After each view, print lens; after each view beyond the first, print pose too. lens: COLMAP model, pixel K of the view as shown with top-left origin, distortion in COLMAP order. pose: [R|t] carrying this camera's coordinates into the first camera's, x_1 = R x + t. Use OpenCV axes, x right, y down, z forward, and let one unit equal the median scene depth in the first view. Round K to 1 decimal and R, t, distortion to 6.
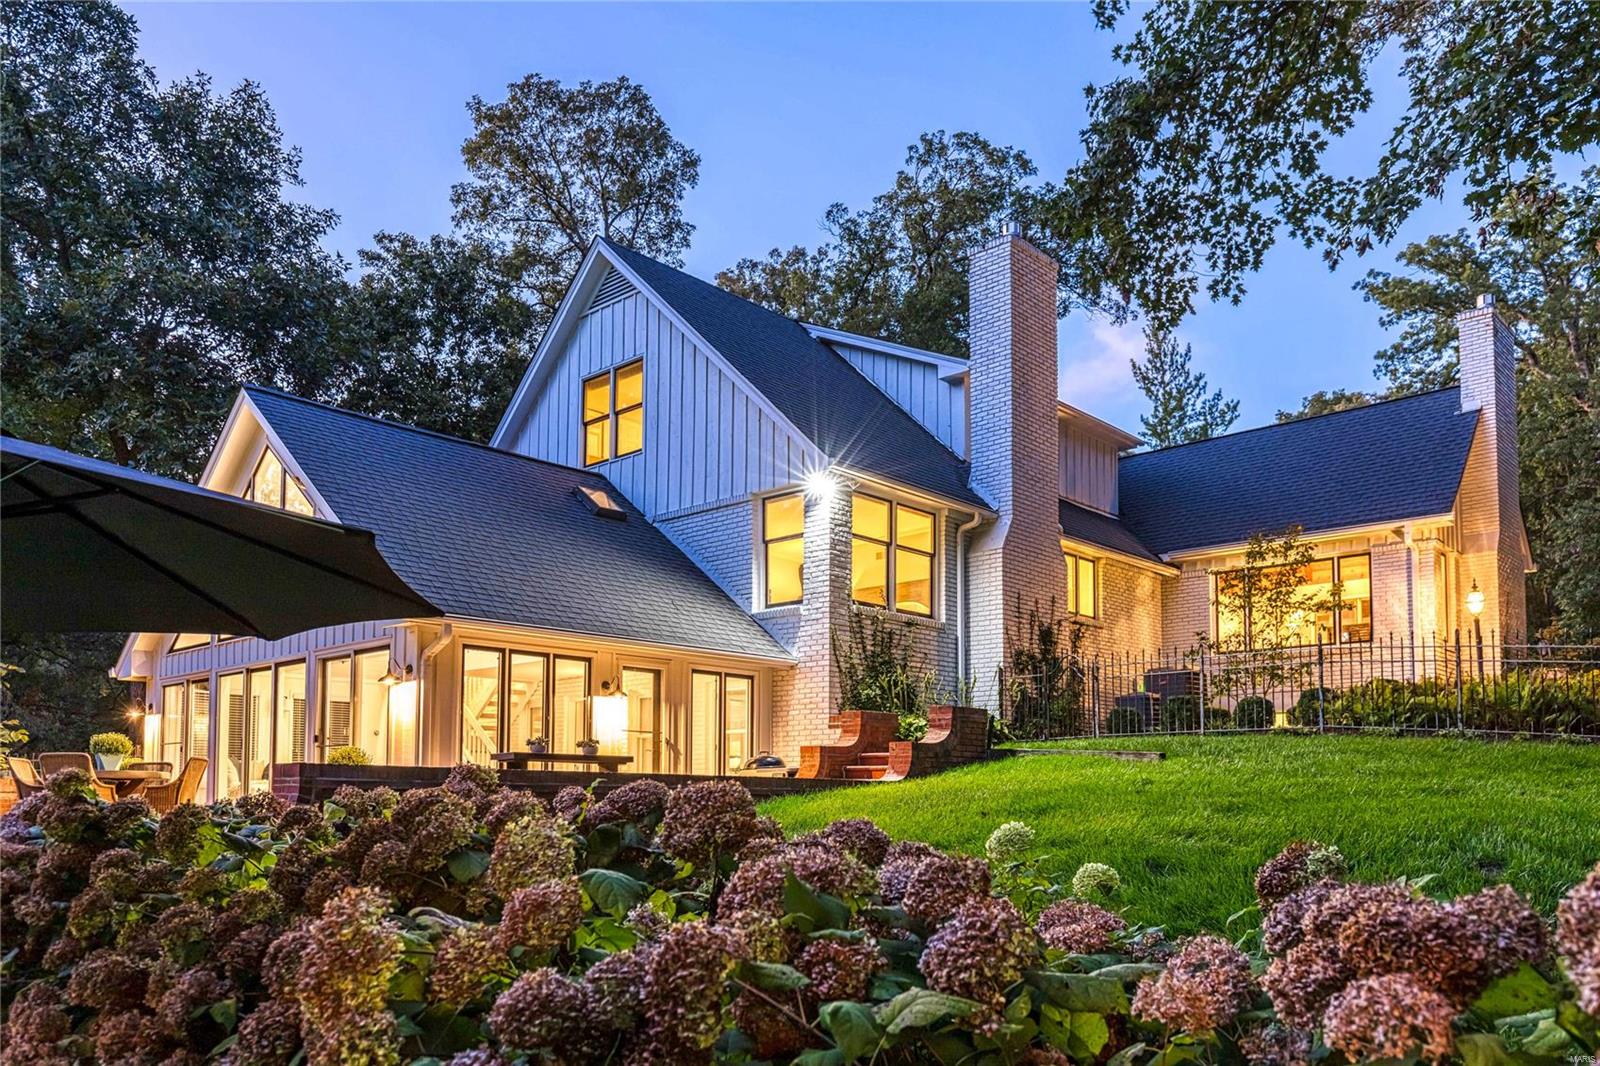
lens RADIAL K [[1208.7, 0, 800.8], [0, 1208.7, 742.4], [0, 0, 1]] dist [-0.001471, -0.005956]
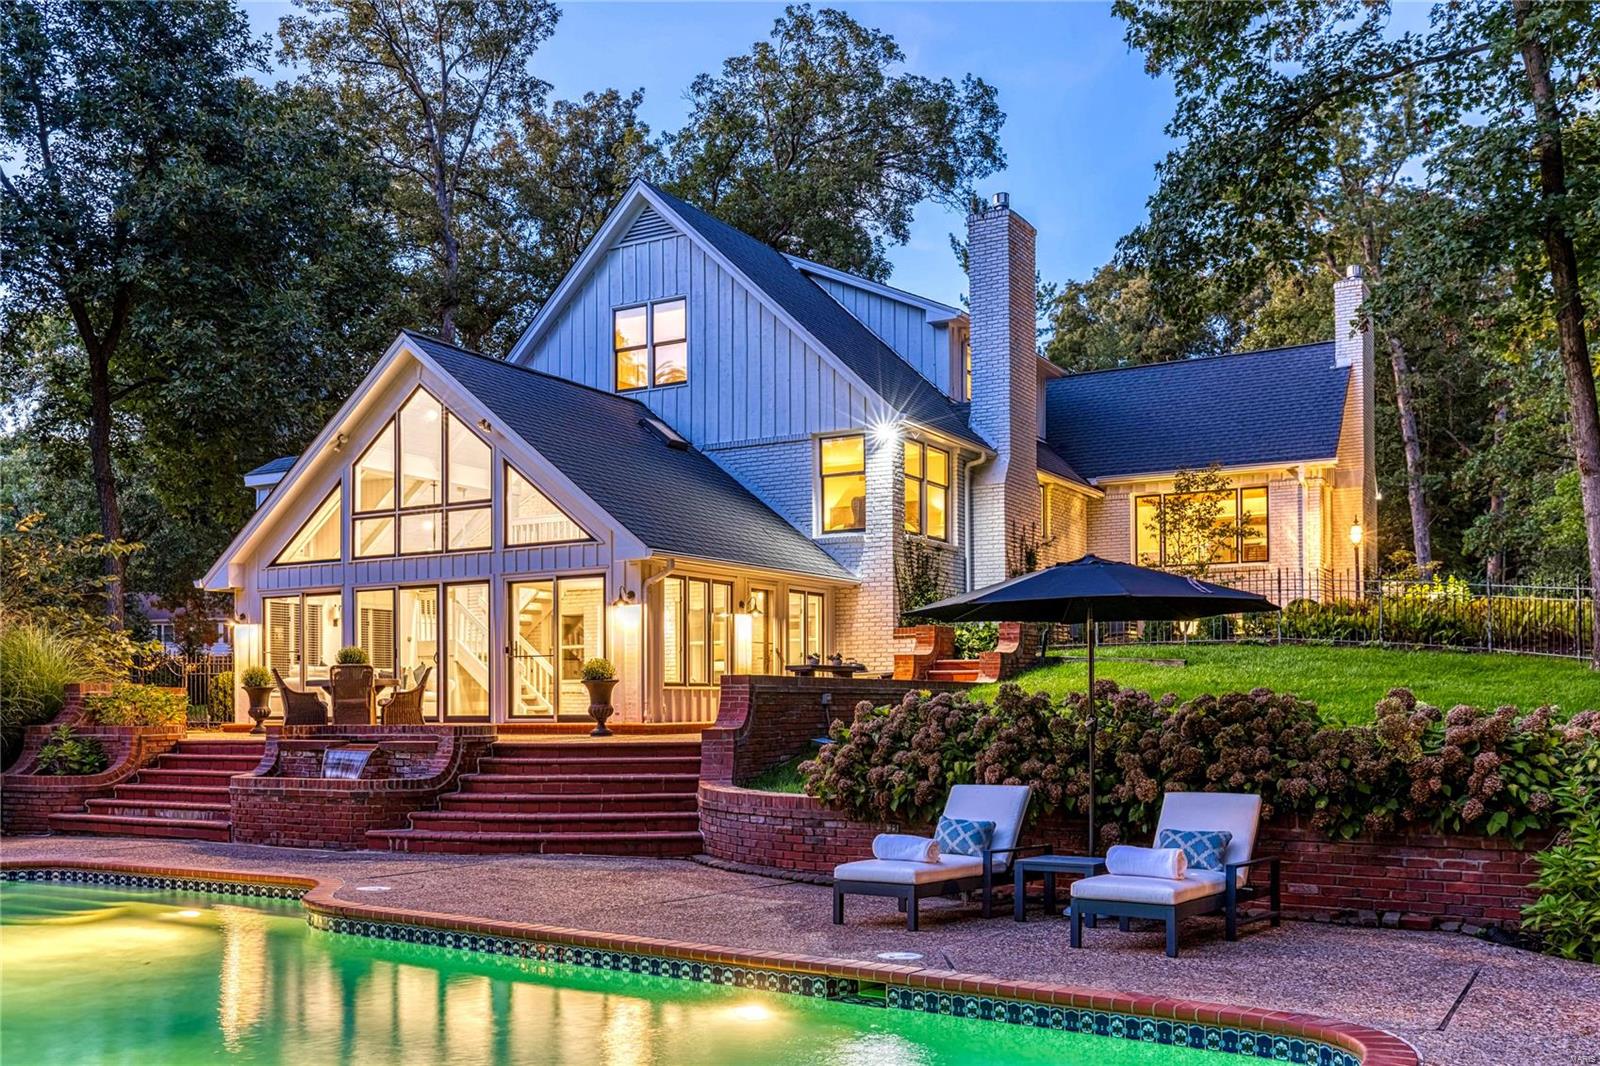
lens RADIAL K [[1456.4, 0, 798.4], [0, 1456.4, 709.5], [0, 0, 1]] dist [0.001762, 0.002771]
pose [[0.973603, -0.011856, 0.227939, -0.346517], [-0.000539, 0.998528, 0.054237, -0.017116], [-0.228246, -0.052928, 0.972164, -0.337892]]
